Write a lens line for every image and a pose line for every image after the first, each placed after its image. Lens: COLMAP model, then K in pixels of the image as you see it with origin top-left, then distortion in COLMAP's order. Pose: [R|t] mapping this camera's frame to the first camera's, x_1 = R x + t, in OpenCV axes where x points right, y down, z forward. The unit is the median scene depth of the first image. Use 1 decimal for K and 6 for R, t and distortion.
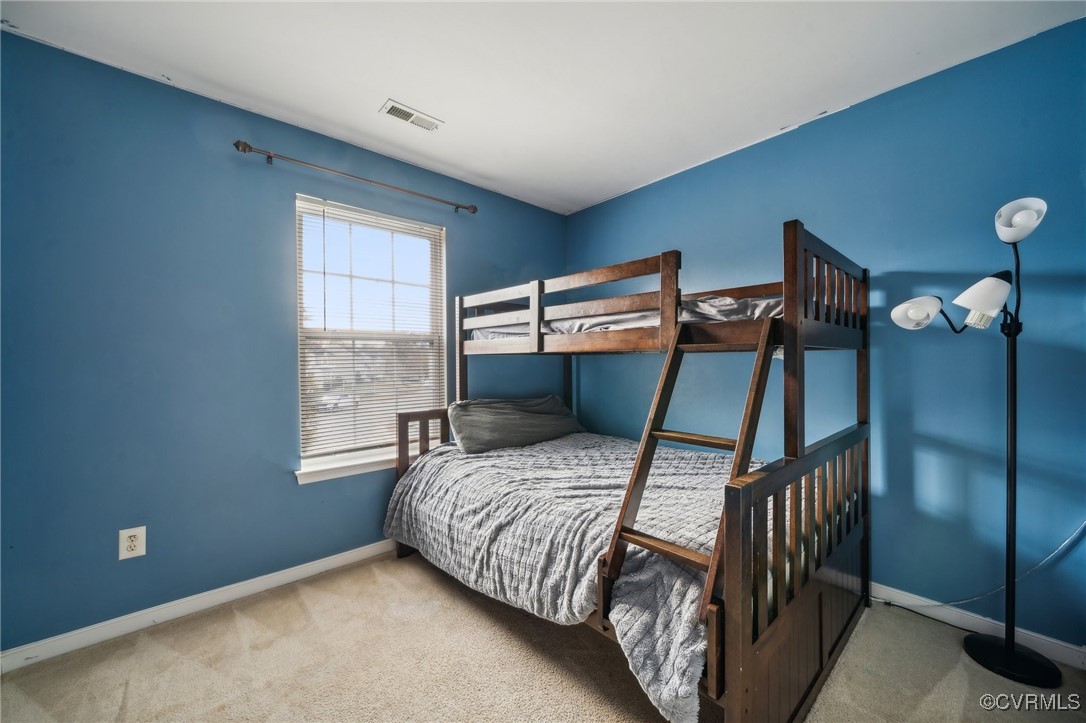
lens RADIAL K [[406.0, 0, 539.7], [0, 406.0, 362.9], [0, 0, 1]] dist [0.000495, 0.000001]
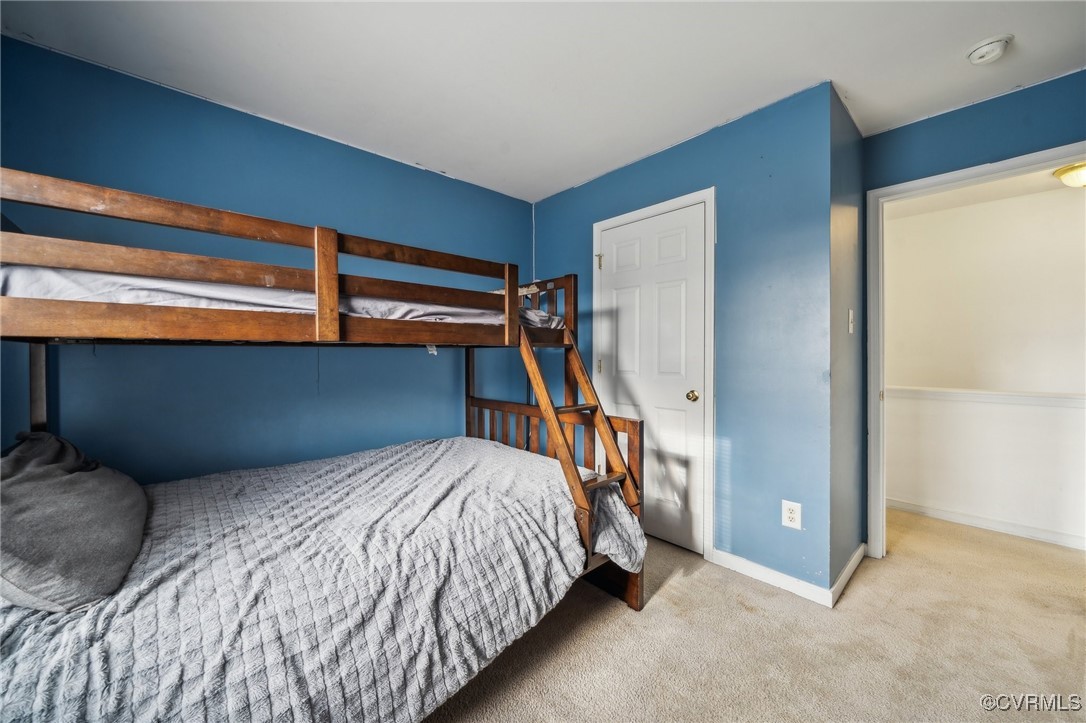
lens RADIAL K [[406.0, 0, 539.7], [0, 406.0, 362.9], [0, 0, 1]] dist [0.000495, 0.000001]
pose [[-0.007201, -0.011906, 0.999903, -0.771623], [0.007838, 0.999898, 0.011963, 0.003181], [-0.999943, 0.007924, -0.007107, 0.813974]]
